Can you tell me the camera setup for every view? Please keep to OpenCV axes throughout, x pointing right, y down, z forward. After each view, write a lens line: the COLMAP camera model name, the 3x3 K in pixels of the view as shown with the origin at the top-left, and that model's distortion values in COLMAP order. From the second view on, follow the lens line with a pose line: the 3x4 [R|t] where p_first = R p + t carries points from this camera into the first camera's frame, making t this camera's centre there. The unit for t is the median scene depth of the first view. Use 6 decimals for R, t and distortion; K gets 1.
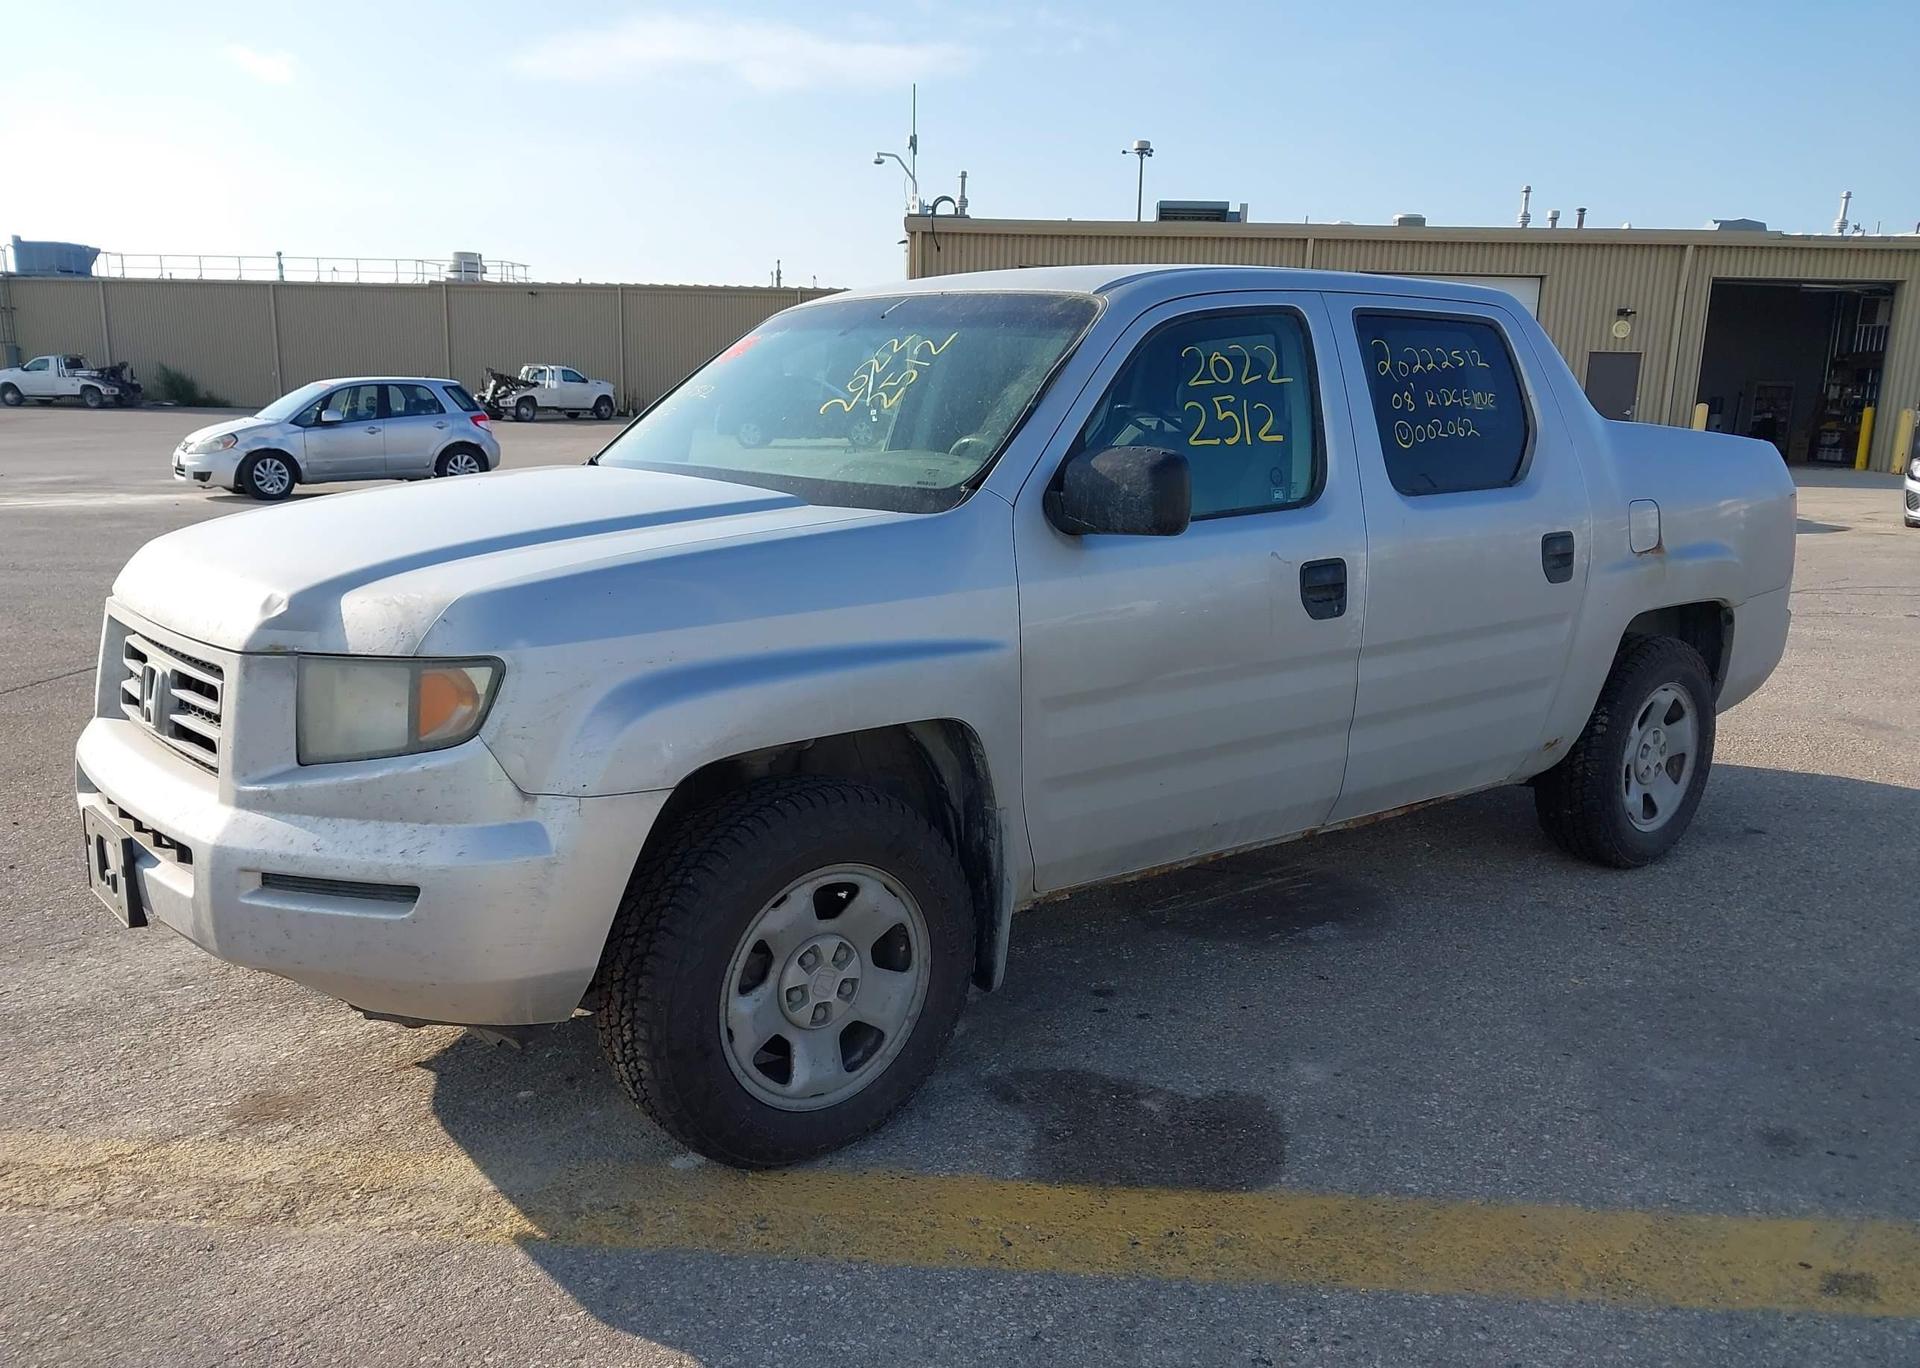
lens RADIAL K [[1542.8, 0, 951.5], [0, 1542.8, 689.4], [0, 0, 1]] dist [0.029355, -0.044942]
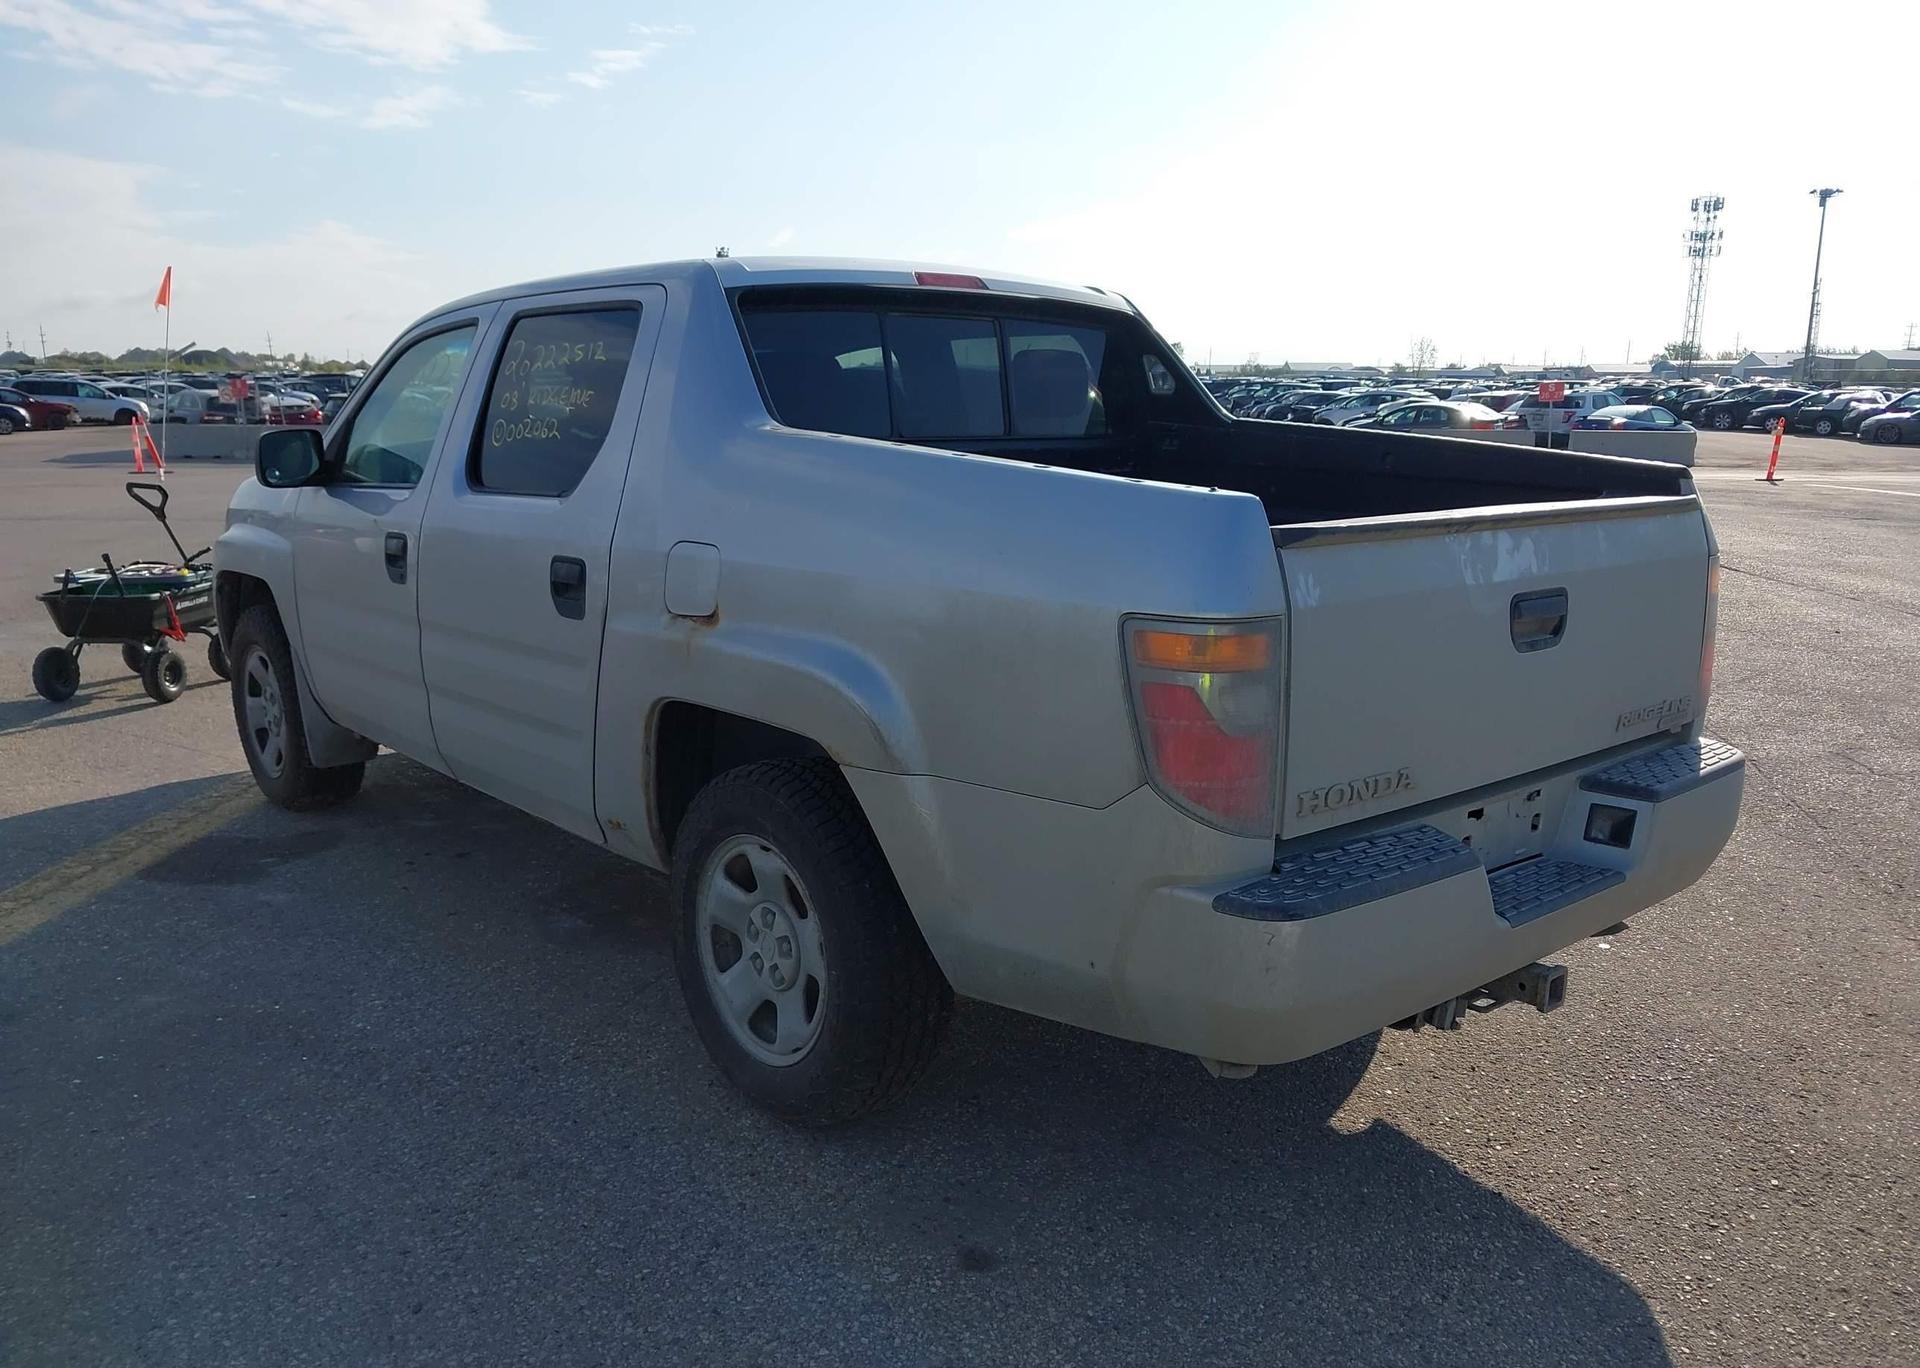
lens RADIAL K [[1542.8, 0, 953.8], [0, 1542.8, 708.1], [0, 0, 1]] dist [0.029355, -0.044942]
pose [[0.029047, 0.187182, -0.981896, 1.391173], [-0.191521, 0.965153, 0.178325, -0.239030], [0.981059, 0.182874, 0.063884, 1.318589]]
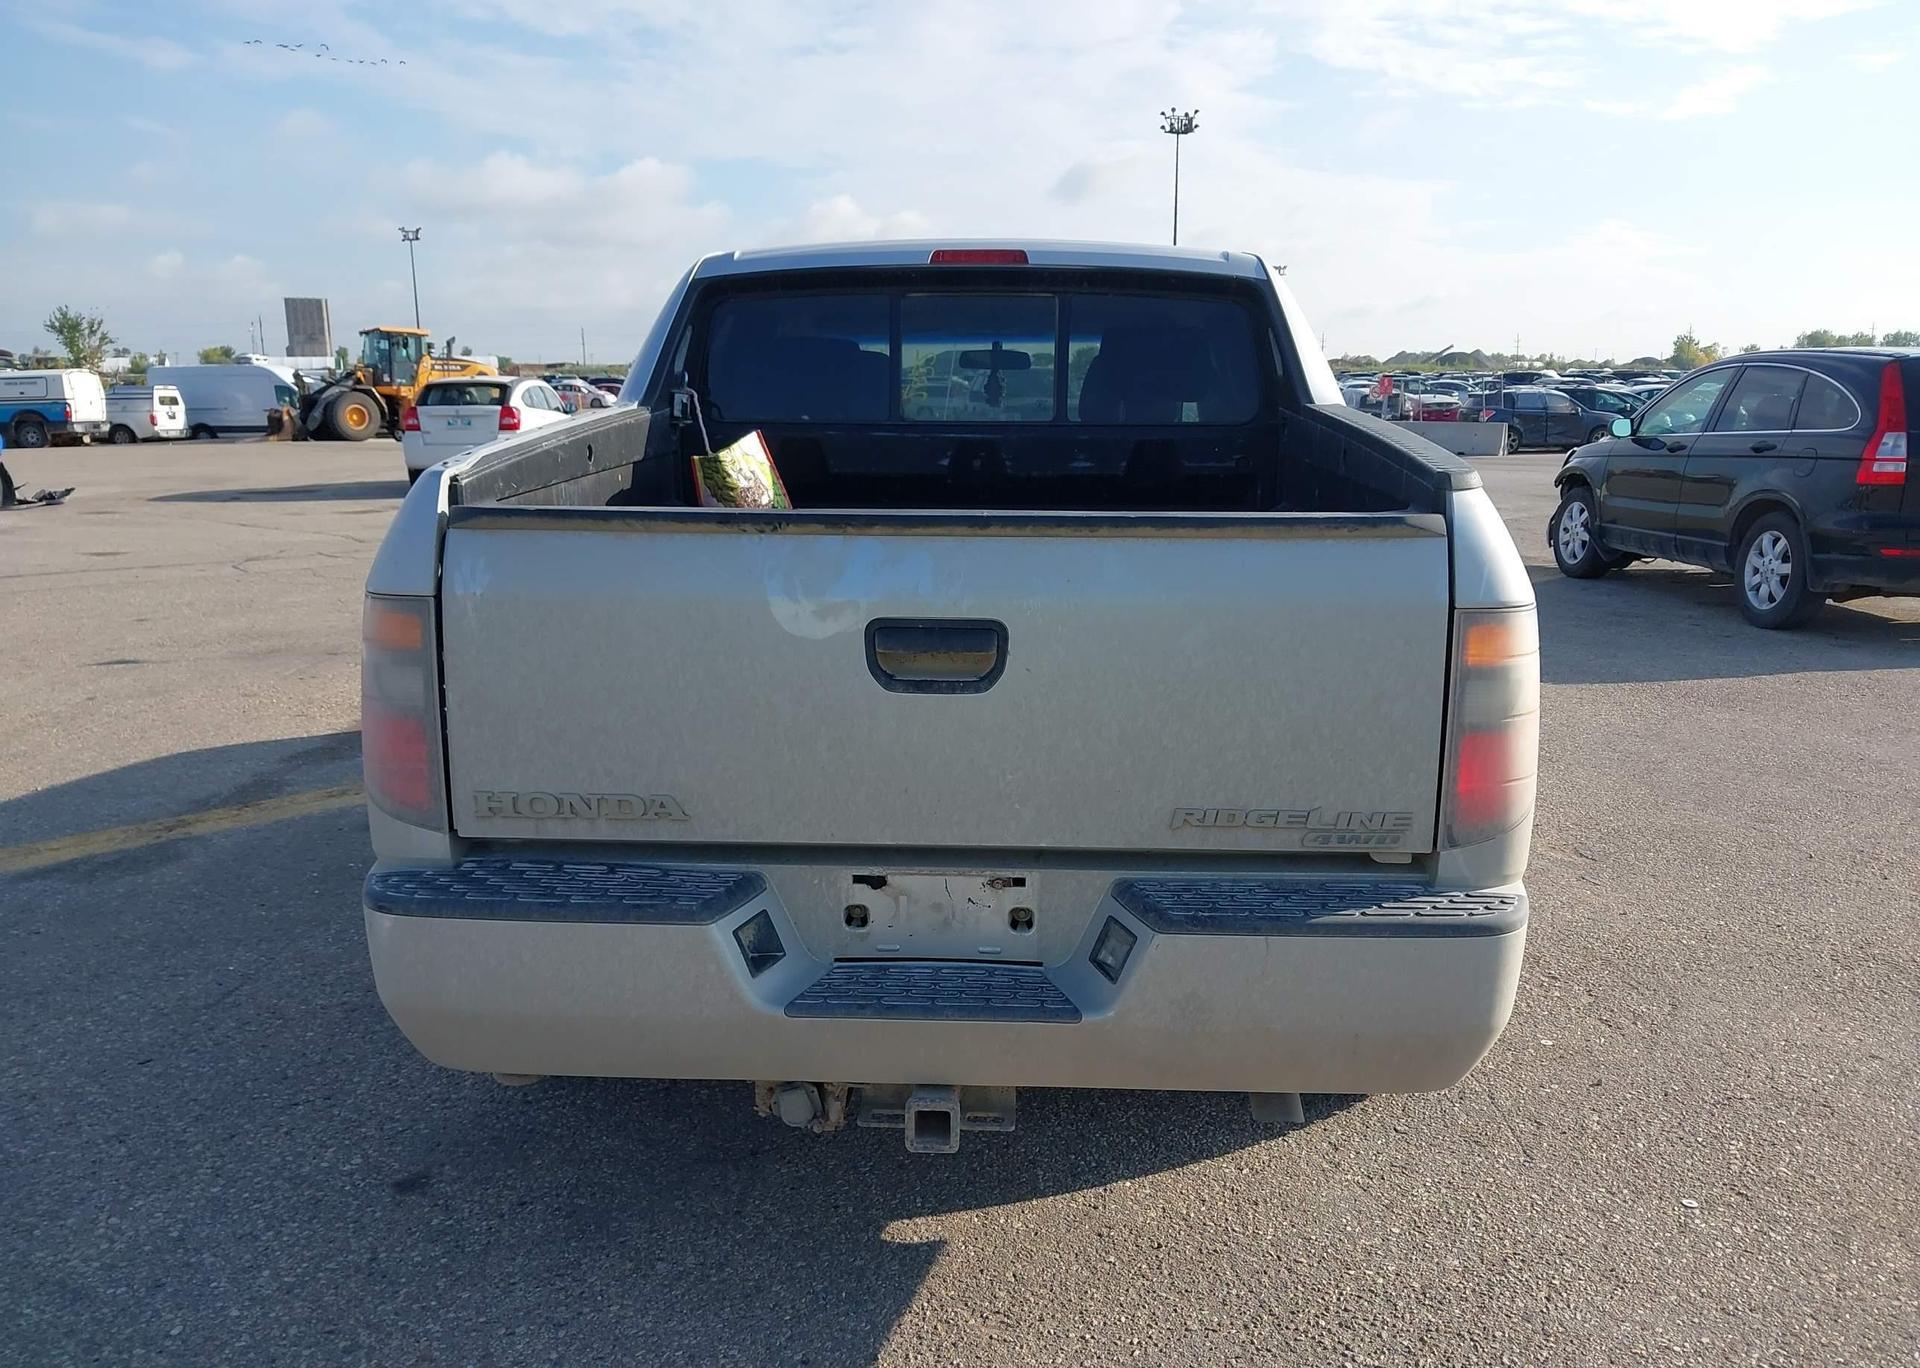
lens RADIAL K [[1542.8, 0, 962.6], [0, 1542.8, 705.3], [0, 0, 1]] dist [0.029355, -0.044942]
pose [[-0.673159, 0.134889, -0.727092, 1.078878], [-0.148526, 0.938526, 0.311622, -0.366138], [0.724429, 0.317763, -0.611743, 2.006912]]
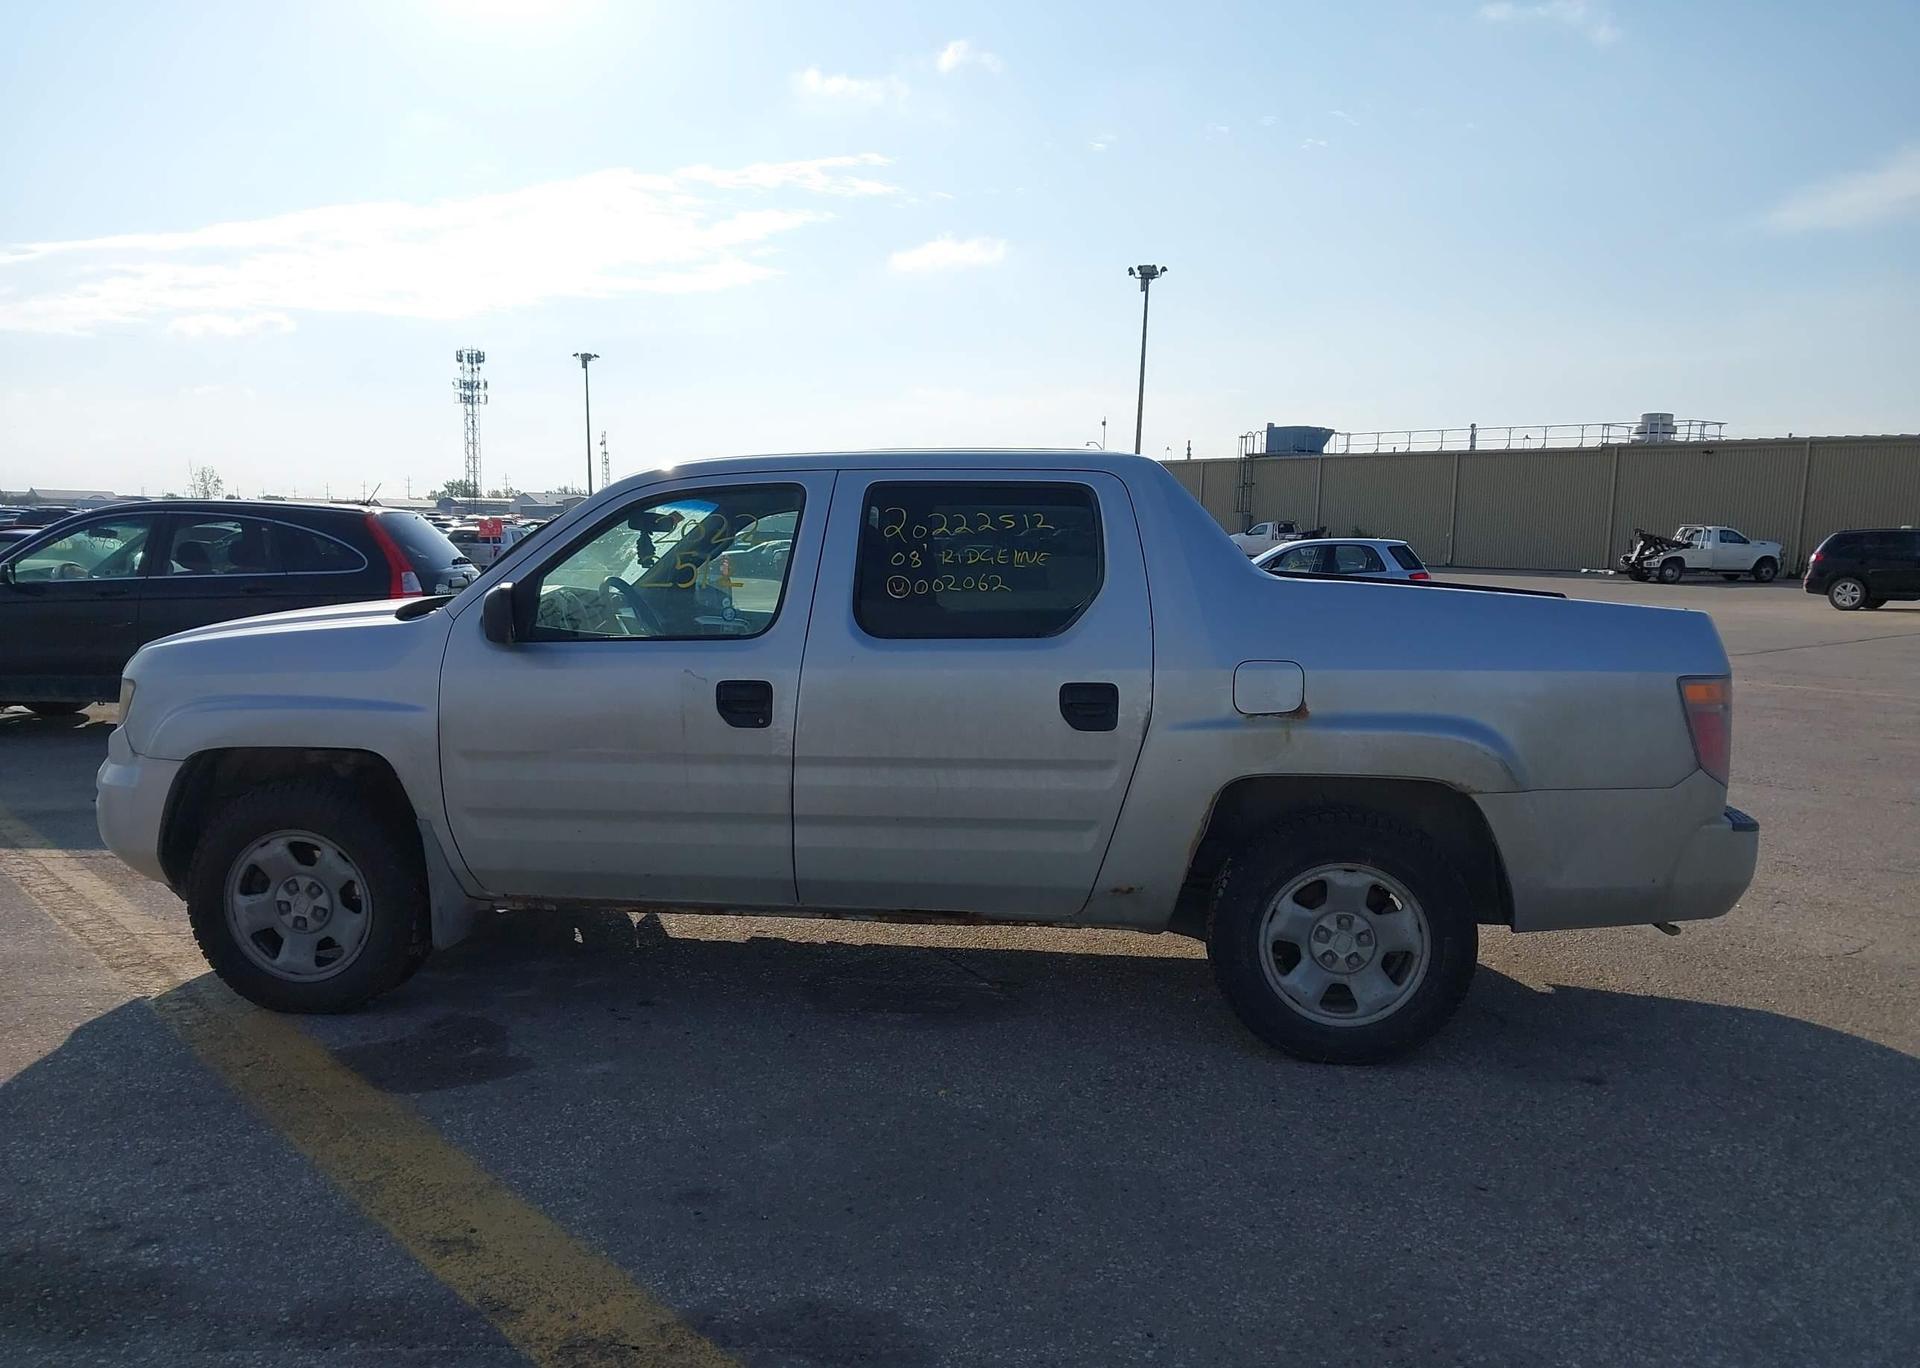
lens RADIAL K [[1542.8, 0, 970.7], [0, 1542.8, 677.9], [0, 0, 1]] dist [0.029355, -0.044942]
pose [[0.710348, 0.061556, -0.701154, 1.204061], [-0.137520, 0.989107, -0.052487, -0.044036], [0.690286, 0.133707, 0.711076, 0.229470]]
